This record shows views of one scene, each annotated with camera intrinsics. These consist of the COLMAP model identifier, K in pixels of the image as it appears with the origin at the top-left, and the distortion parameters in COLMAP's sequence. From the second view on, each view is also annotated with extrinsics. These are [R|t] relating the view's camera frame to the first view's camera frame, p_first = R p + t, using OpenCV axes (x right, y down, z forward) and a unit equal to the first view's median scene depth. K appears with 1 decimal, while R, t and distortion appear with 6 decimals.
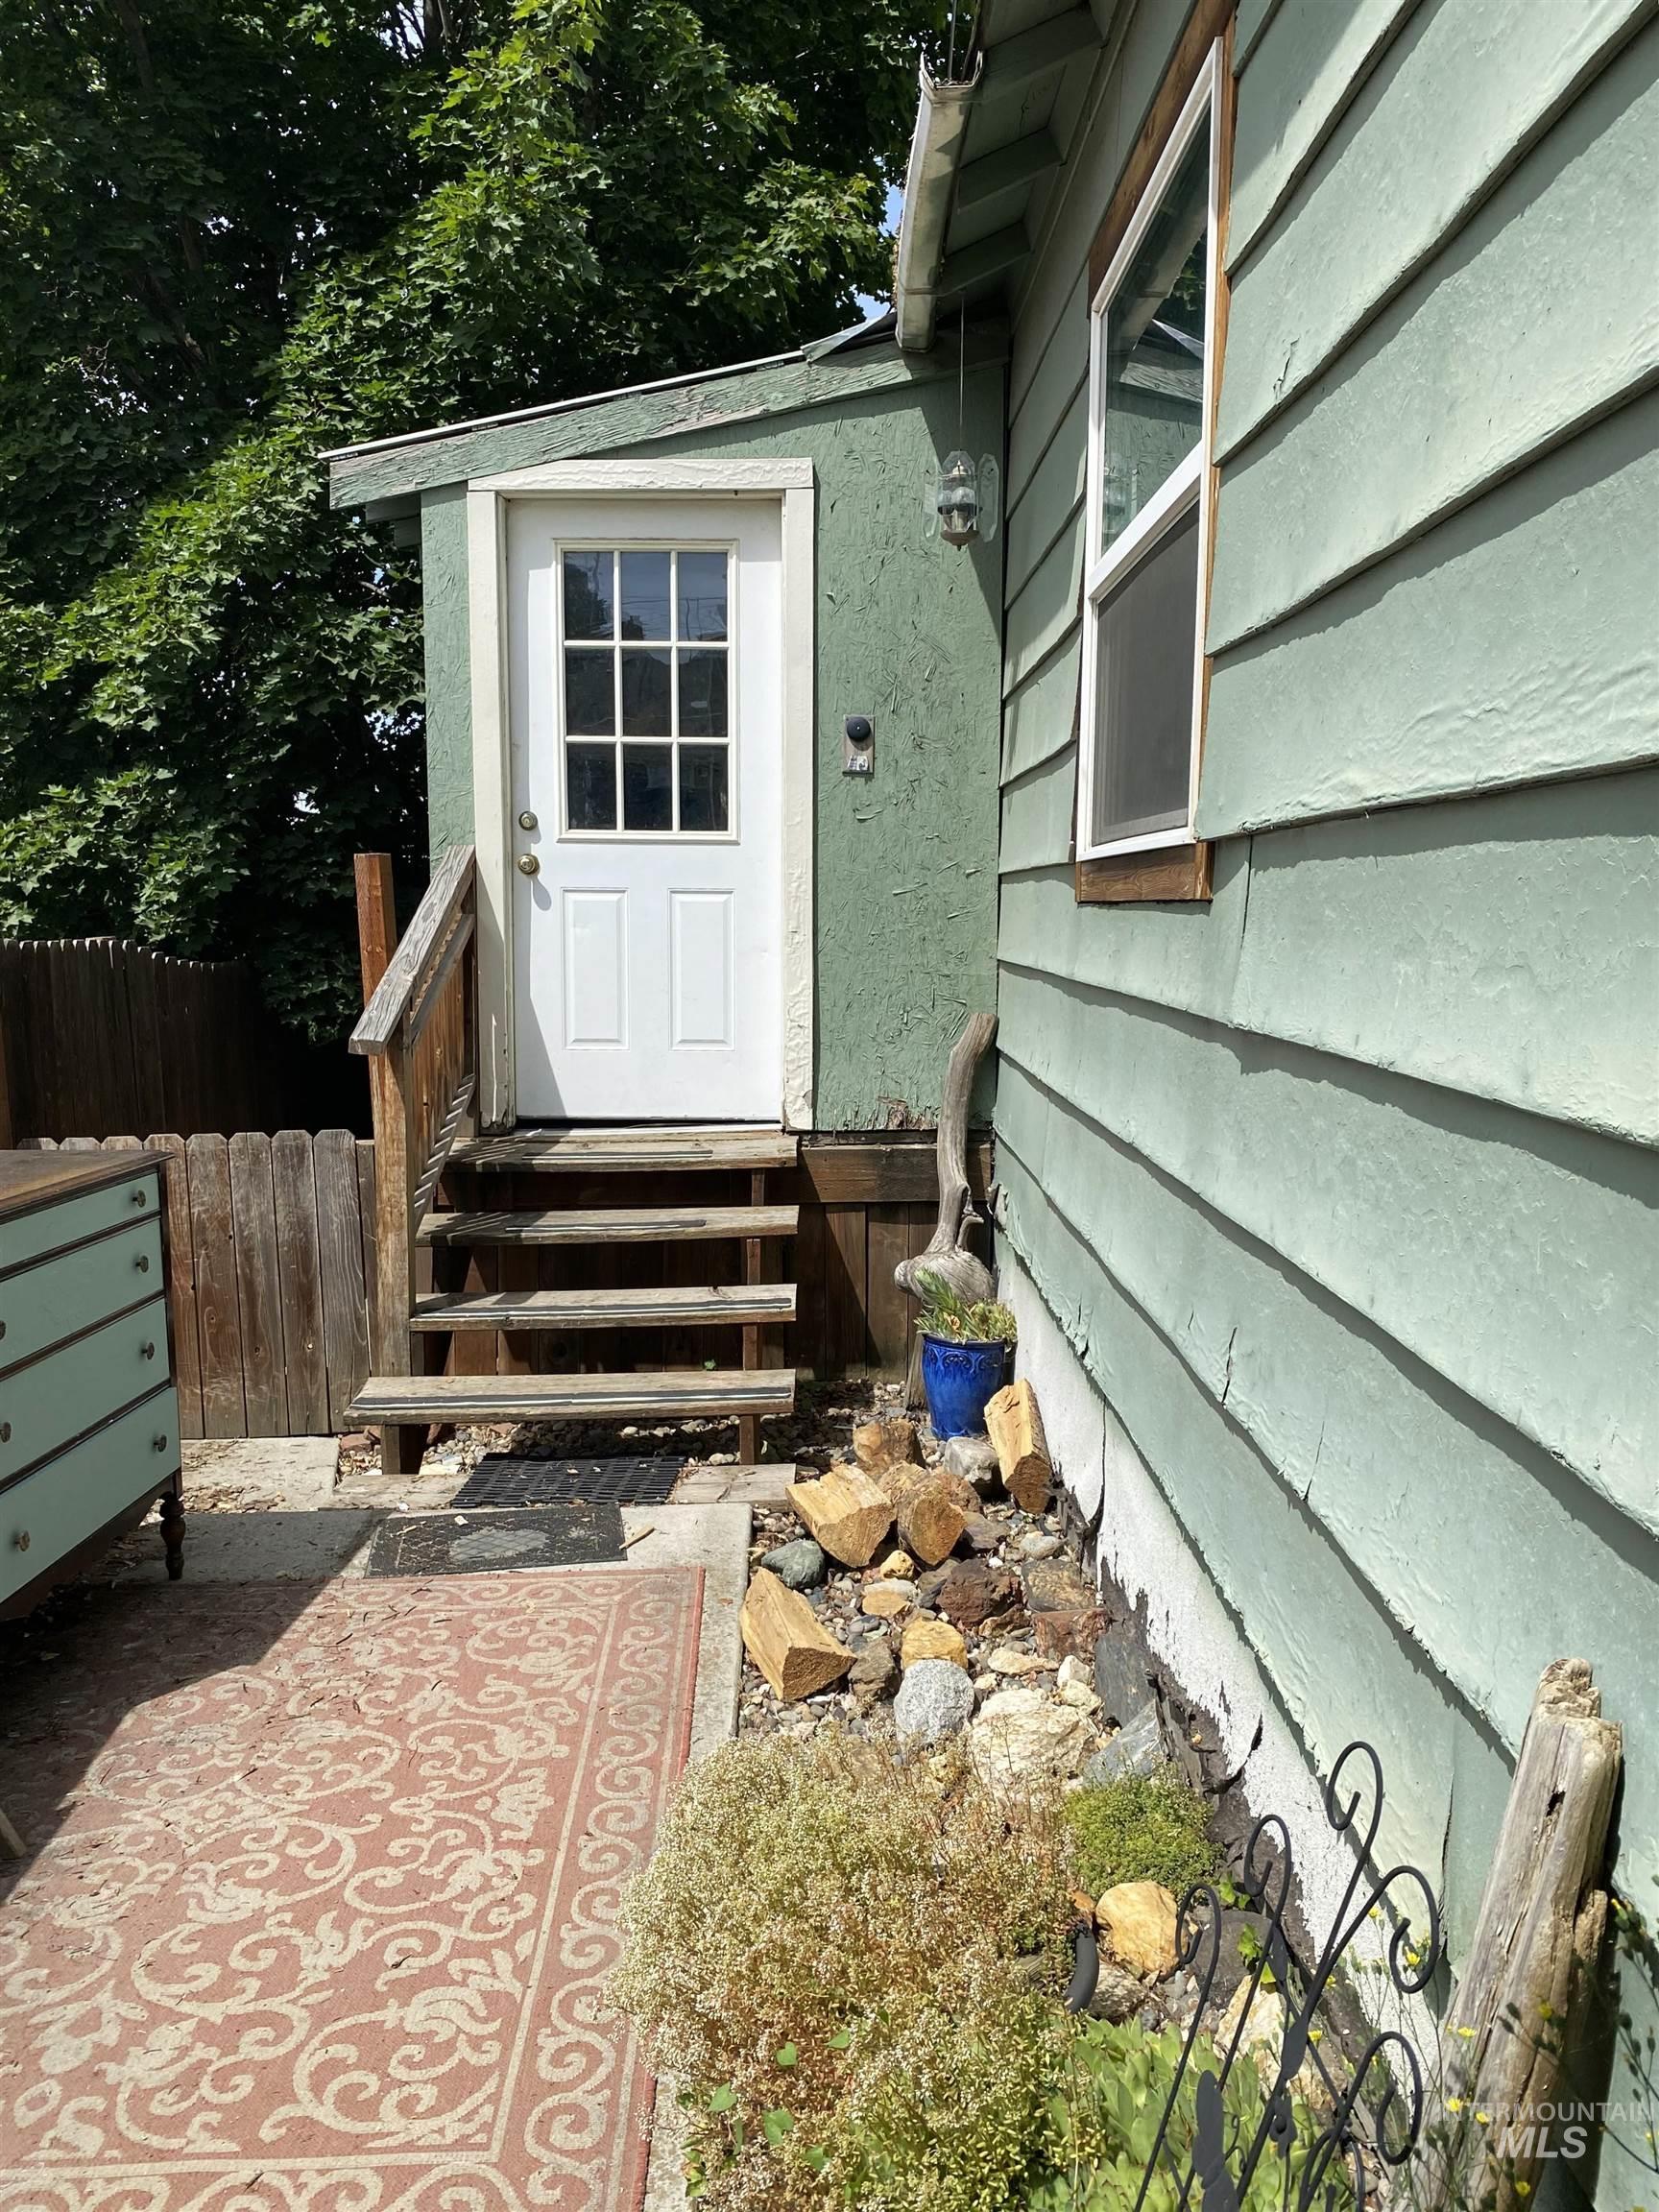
lens RADIAL K [[1699.7, 0, 829.5], [0, 1699.7, 1106.0], [0, 0, 1]] dist [-0.000377, -0.008631]
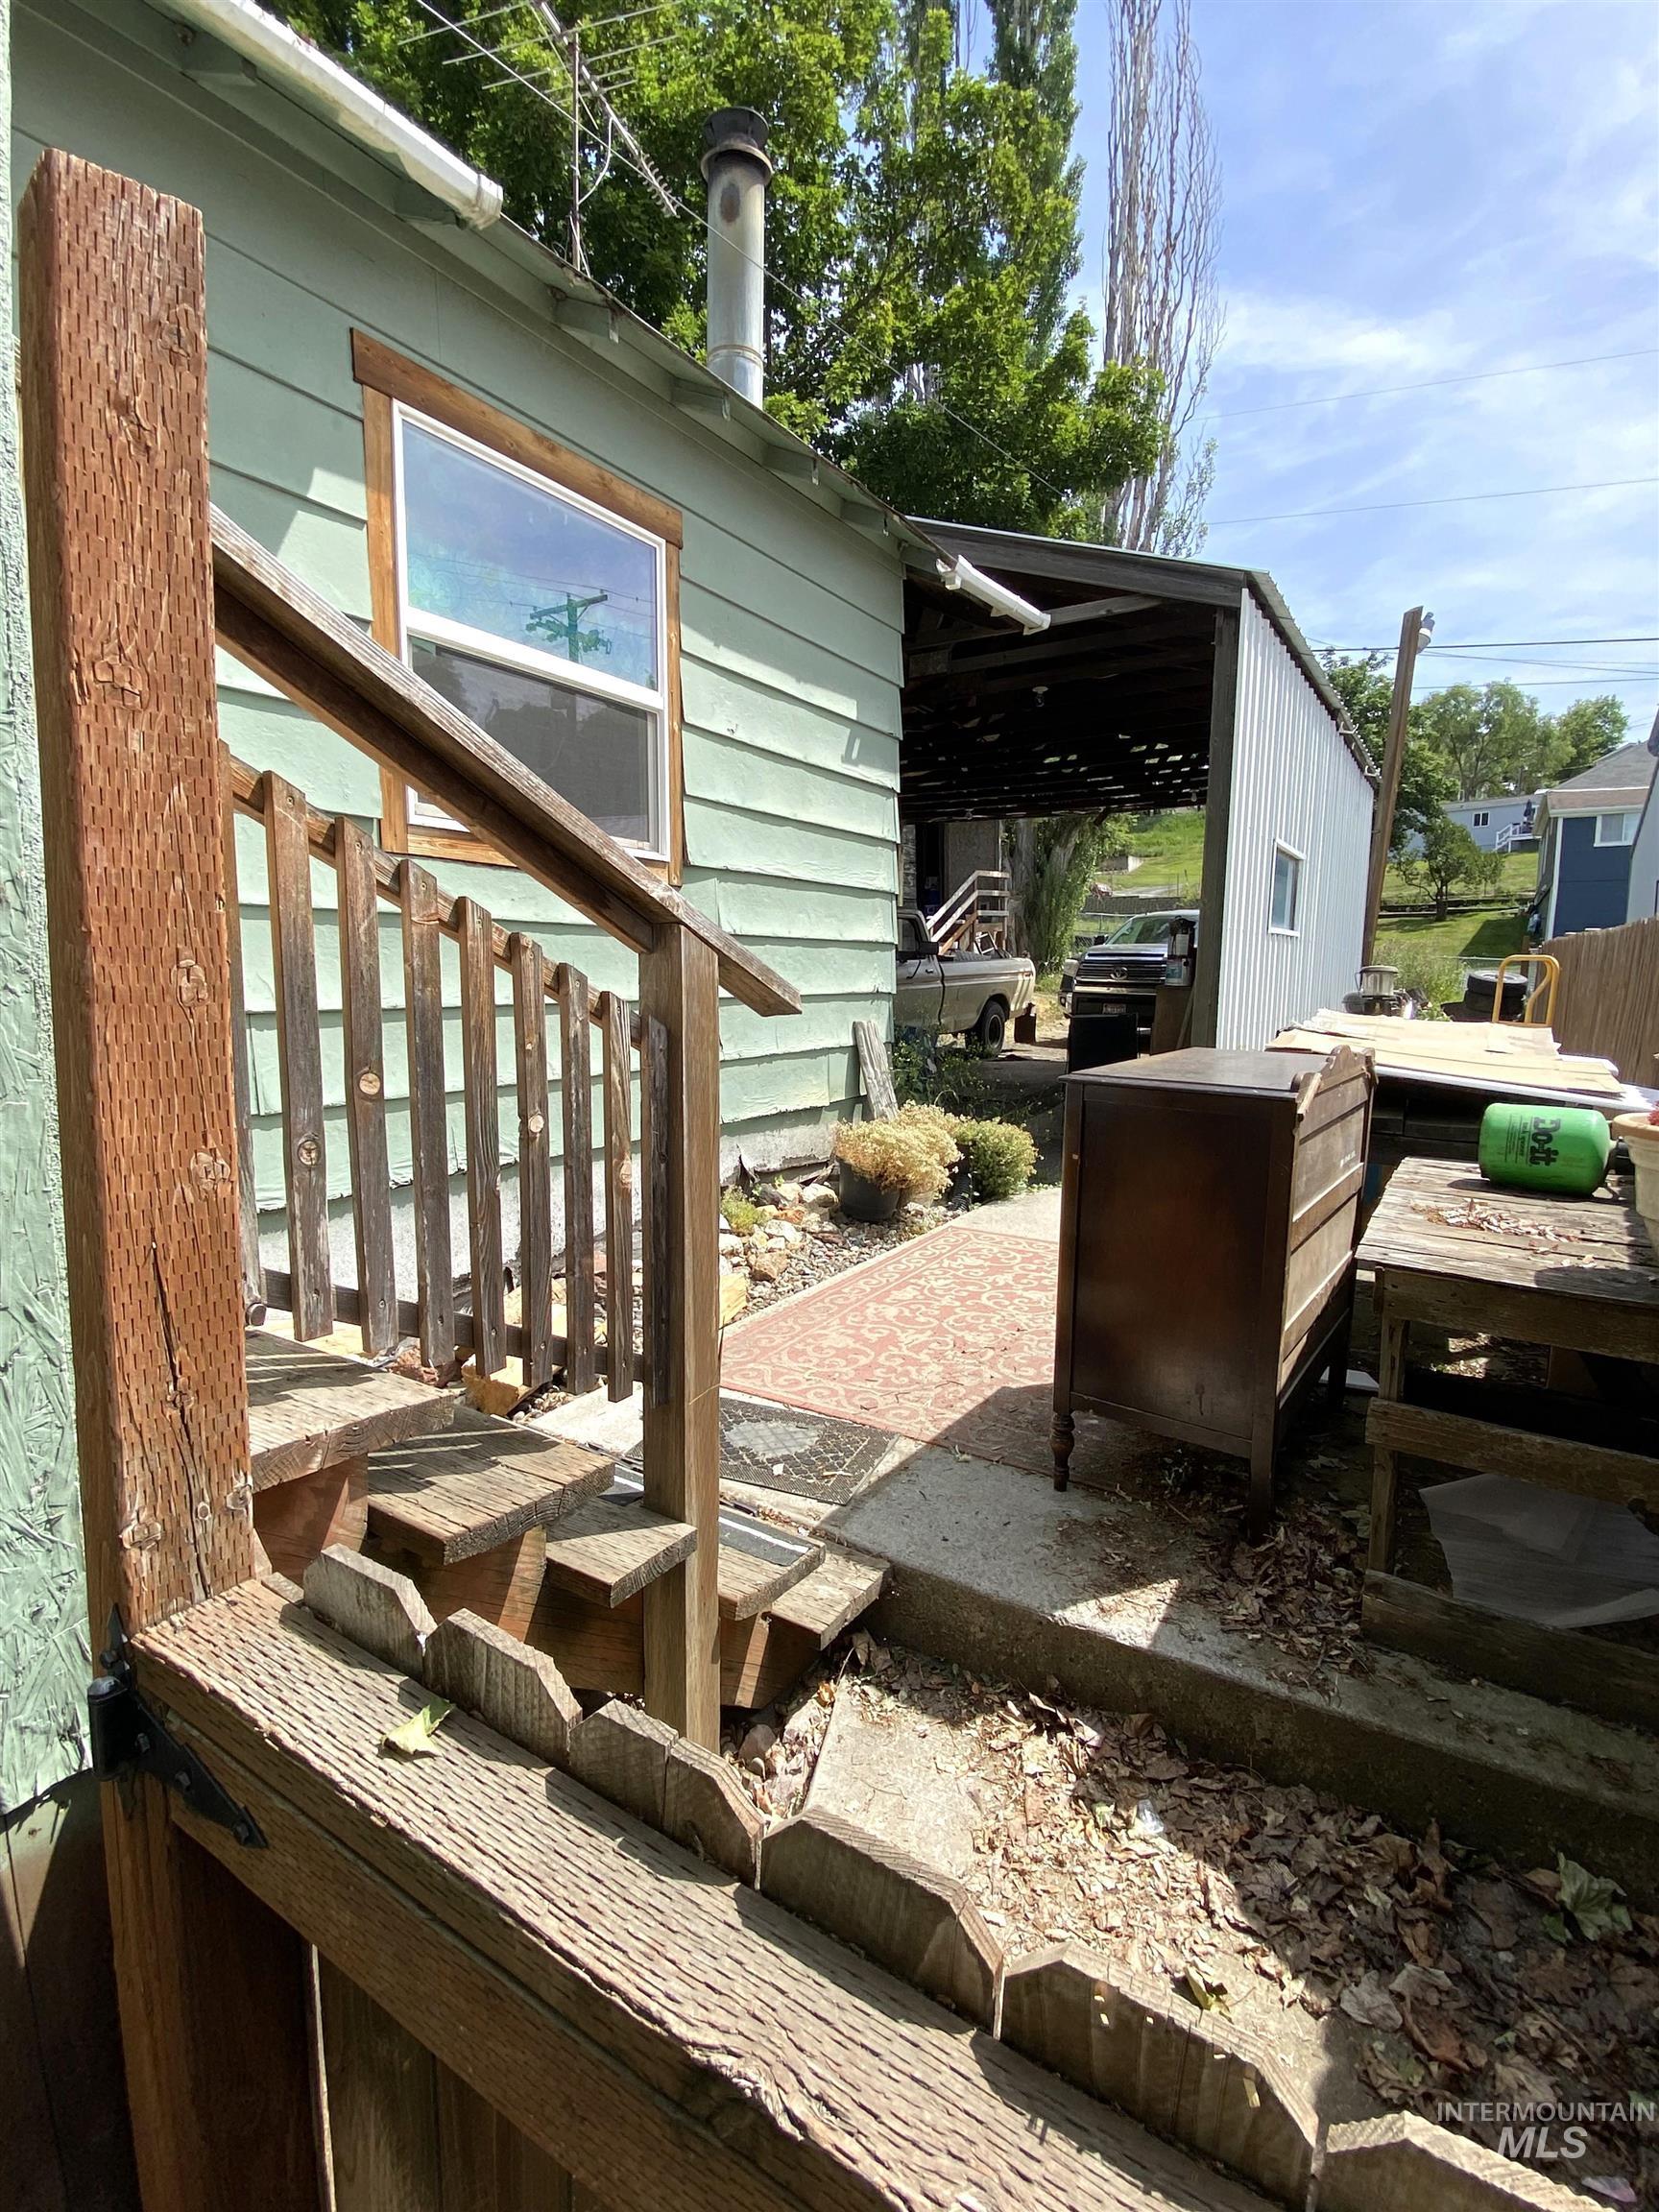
lens RADIAL K [[1055.6, 0, 825.0], [0, 1055.6, 1109.6], [0, 0, 1]] dist [0.031299, -0.042317]
pose [[-0.838663, -0.084149, 0.538111, -0.833366], [0.051543, 0.971296, 0.232222, -0.145494], [-0.542206, 0.222492, -0.810253, 2.174291]]
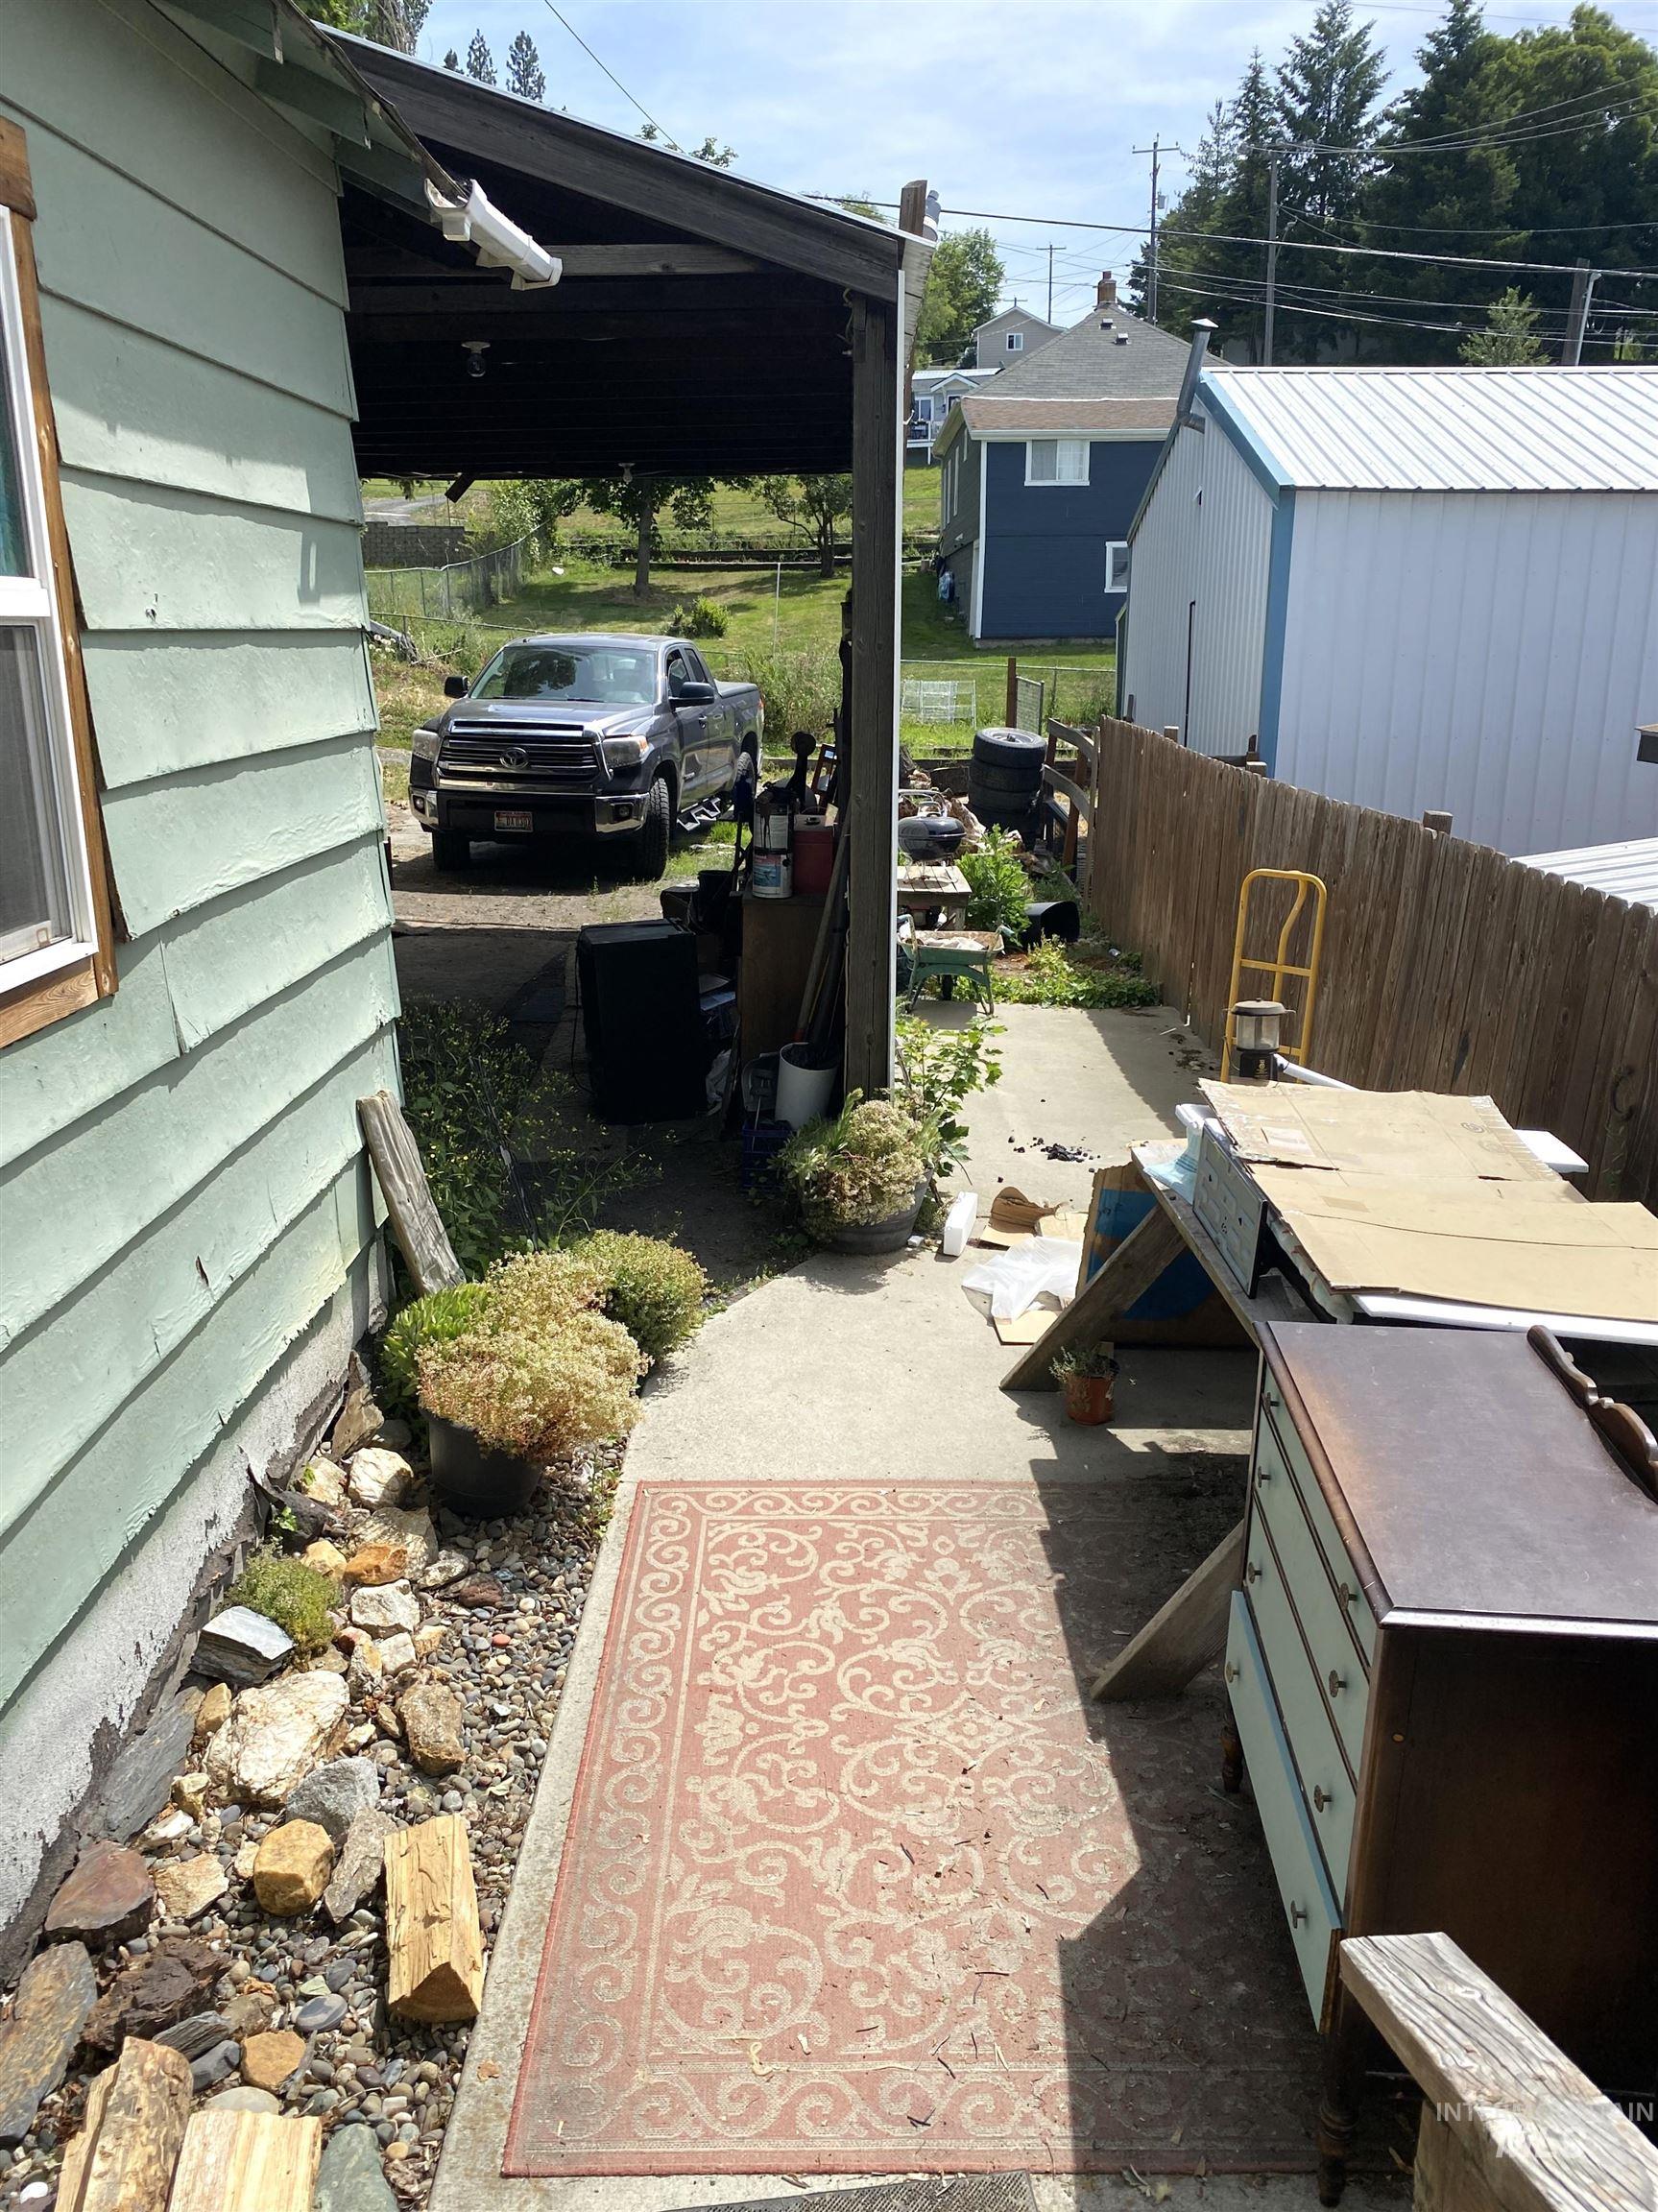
lens RADIAL K [[1699.7, 0, 829.0], [0, 1699.7, 1106.0], [0, 0, 1]] dist [-0.000377, -0.008631]
pose [[-0.999625, -0.014636, 0.023162, -0.289422], [-0.004481, 0.921310, 0.388803, -0.487740], [-0.027031, 0.388553, -0.921030, 2.009832]]
